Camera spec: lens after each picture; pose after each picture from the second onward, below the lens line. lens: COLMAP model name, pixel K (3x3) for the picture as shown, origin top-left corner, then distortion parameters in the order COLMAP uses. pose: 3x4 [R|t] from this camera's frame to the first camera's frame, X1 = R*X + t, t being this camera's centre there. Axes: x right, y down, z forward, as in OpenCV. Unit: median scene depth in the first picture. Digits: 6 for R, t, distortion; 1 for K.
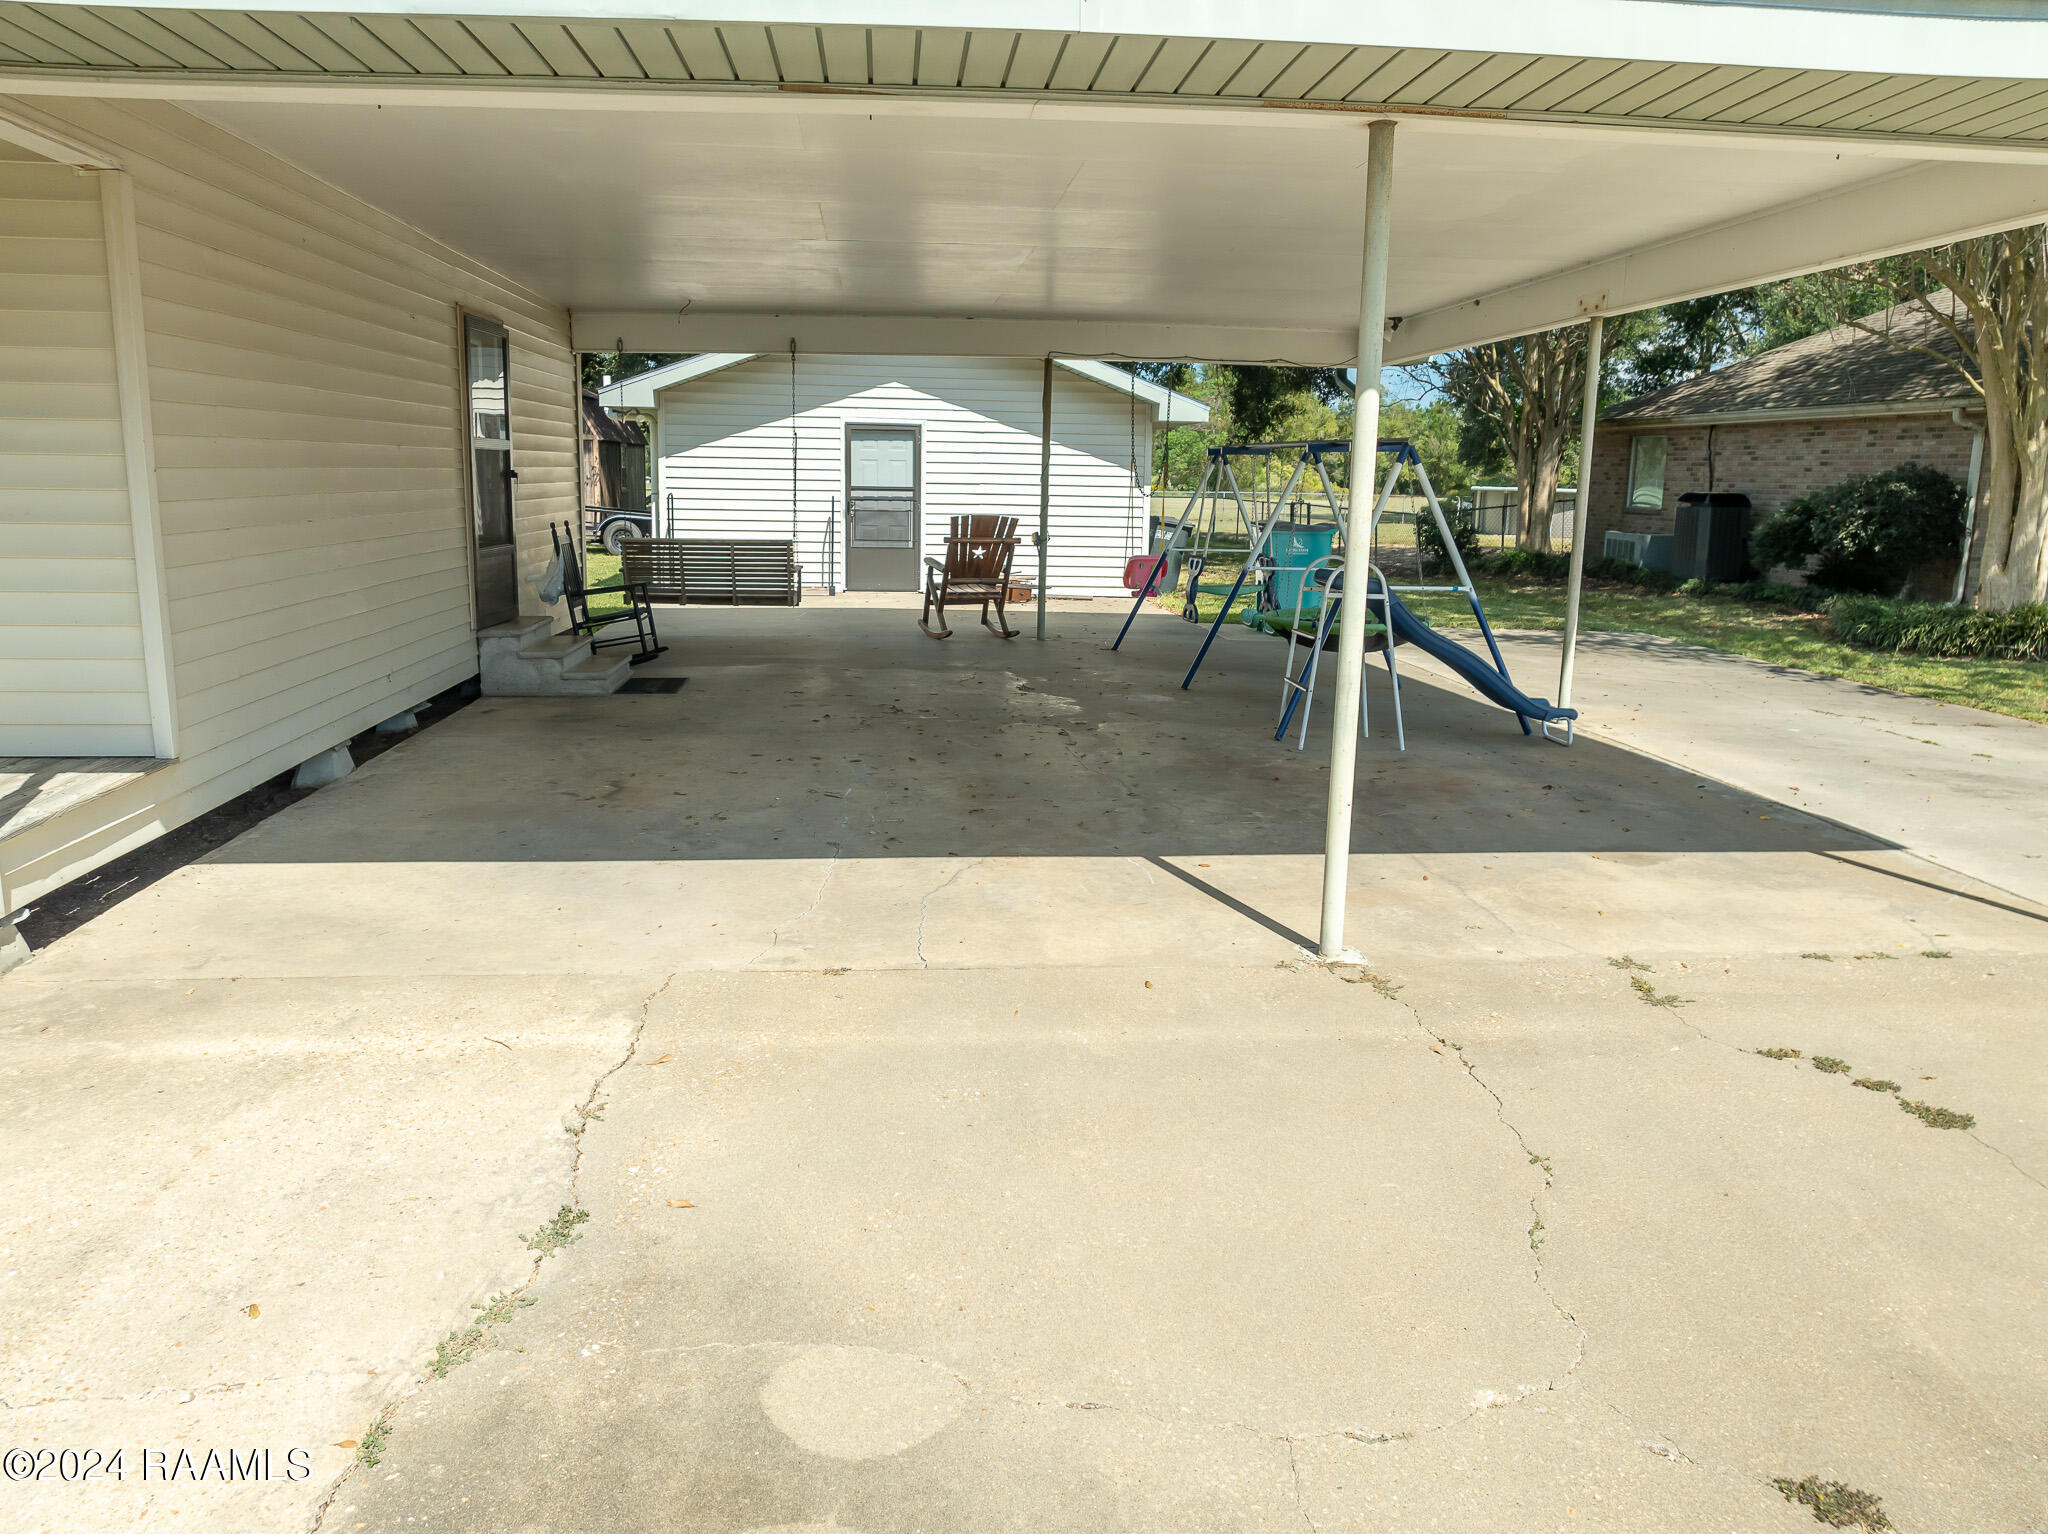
lens RADIAL K [[1448.3, 0, 1031.4], [0, 1448.3, 756.5], [0, 0, 1]] dist [-0.066961, 0.035414]
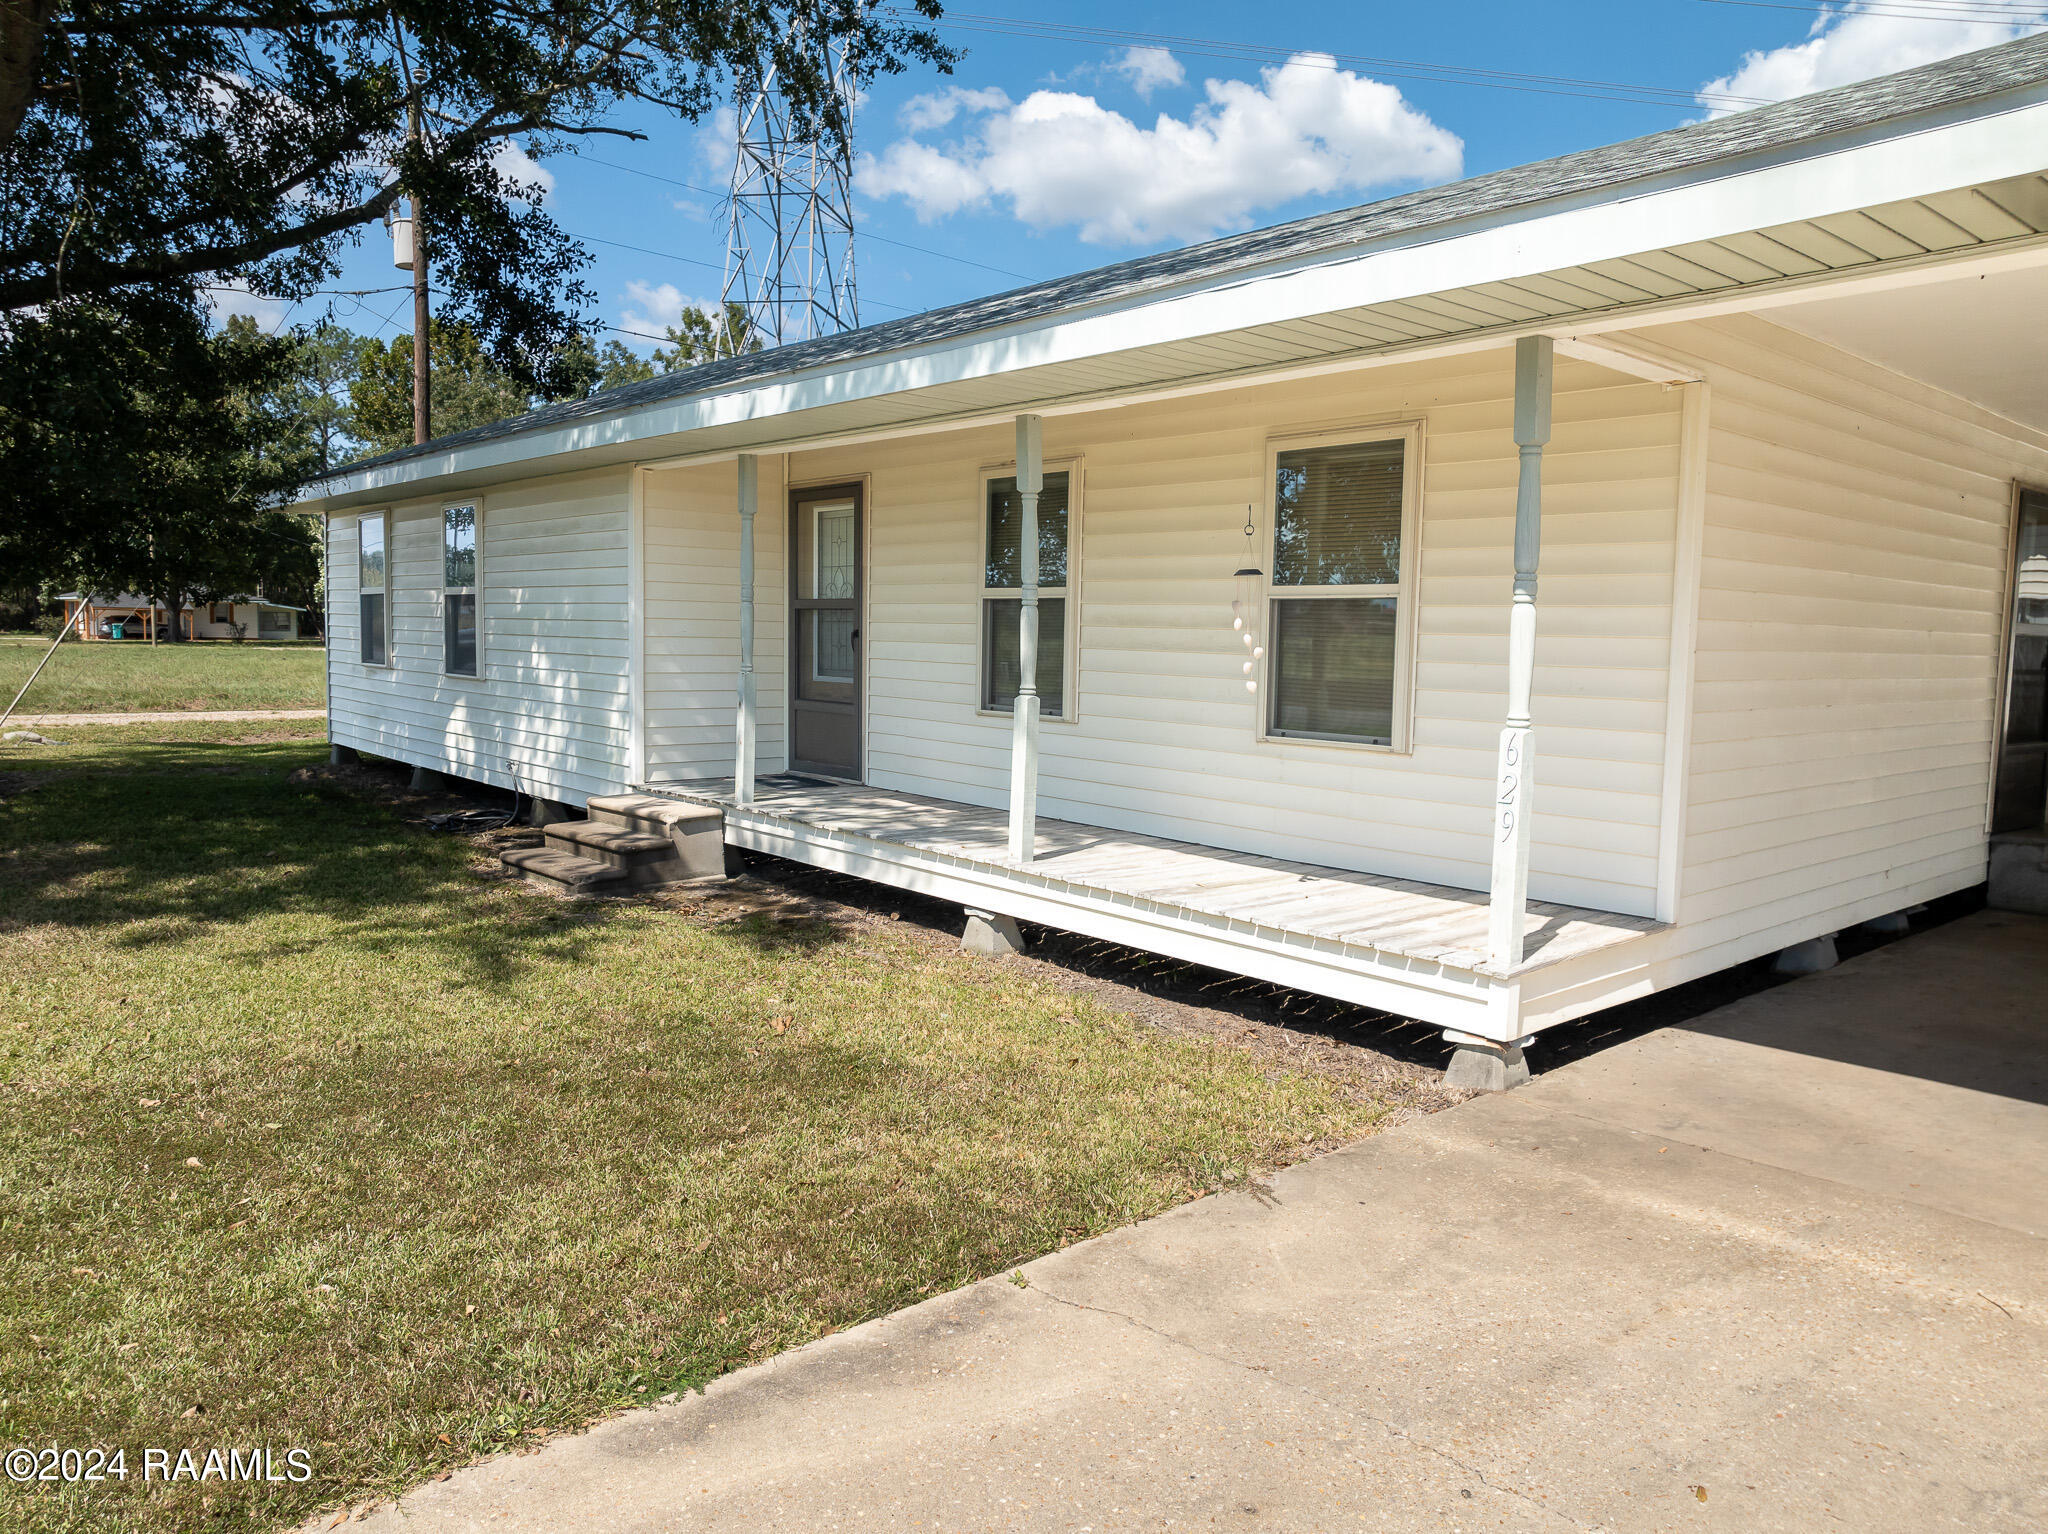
lens RADIAL K [[1448.3, 0, 1031.4], [0, 1448.3, 756.5], [0, 0, 1]] dist [-0.066961, 0.035414]
pose [[0.577770, 0.057667, -0.814160, -0.030154], [-0.162513, 0.985656, -0.045513, 0.005543], [0.799857, 0.158607, 0.578854, -0.009580]]
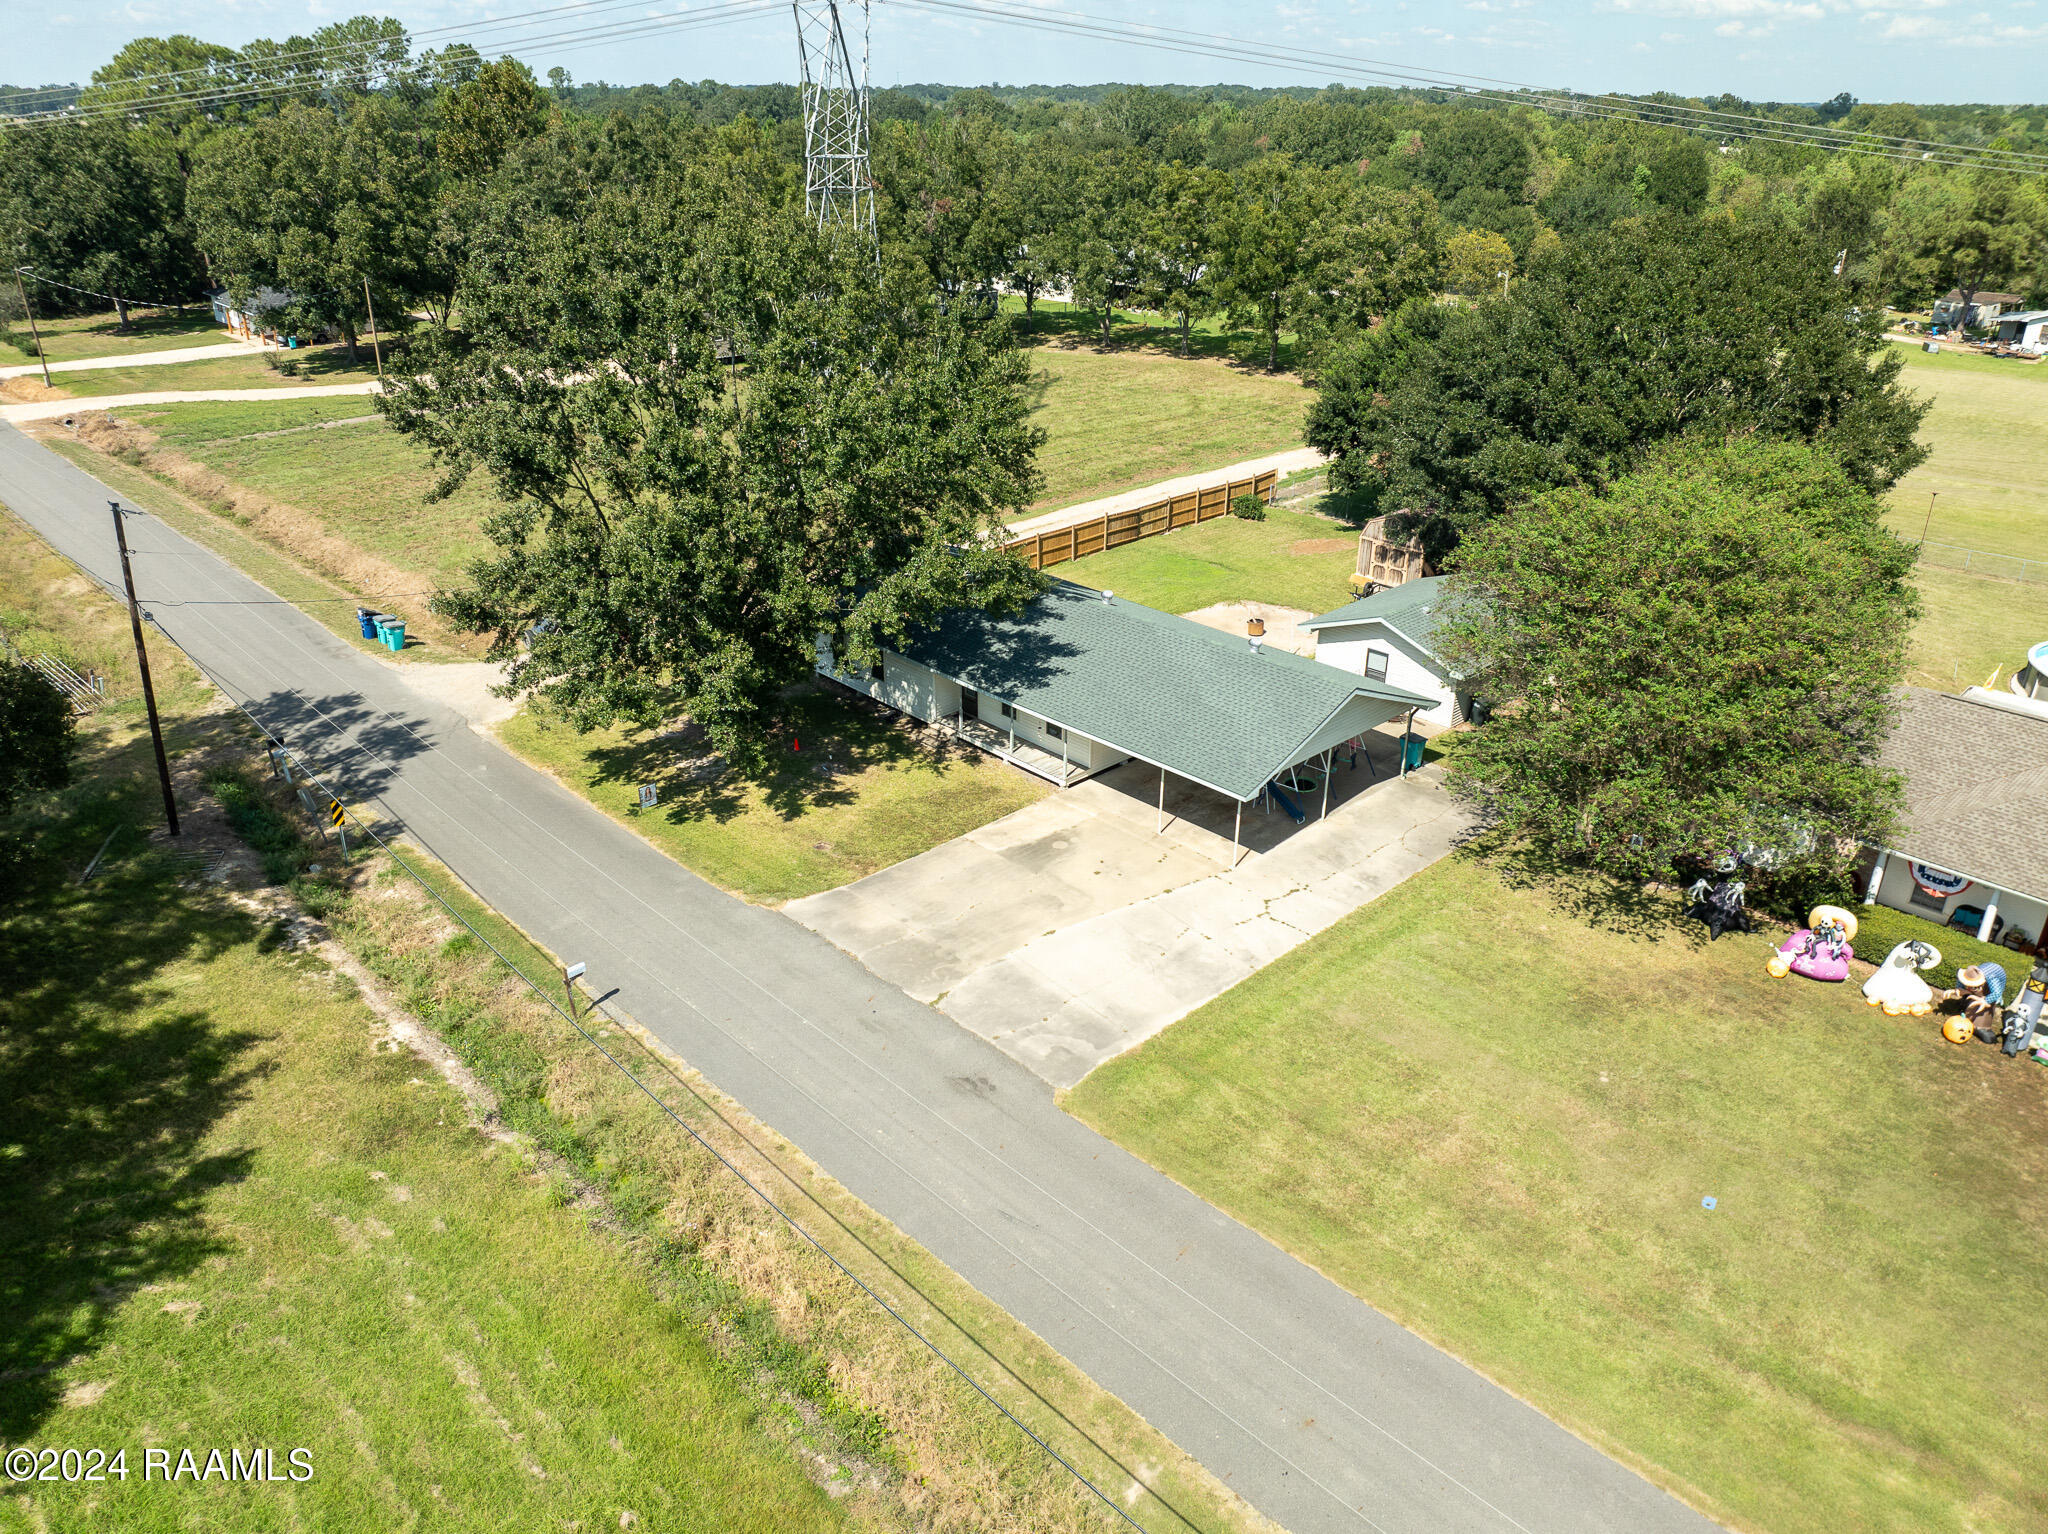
lens RADIAL K [[1448.3, 0, 1031.4], [0, 1448.3, 756.5], [0, 0, 1]] dist [-0.066961, 0.035414]
pose [[0.619732, 0.323649, -0.714971, 6.734462], [-0.143943, 0.942428, 0.301844, -3.286947], [0.771500, -0.084148, 0.630640, -5.969482]]
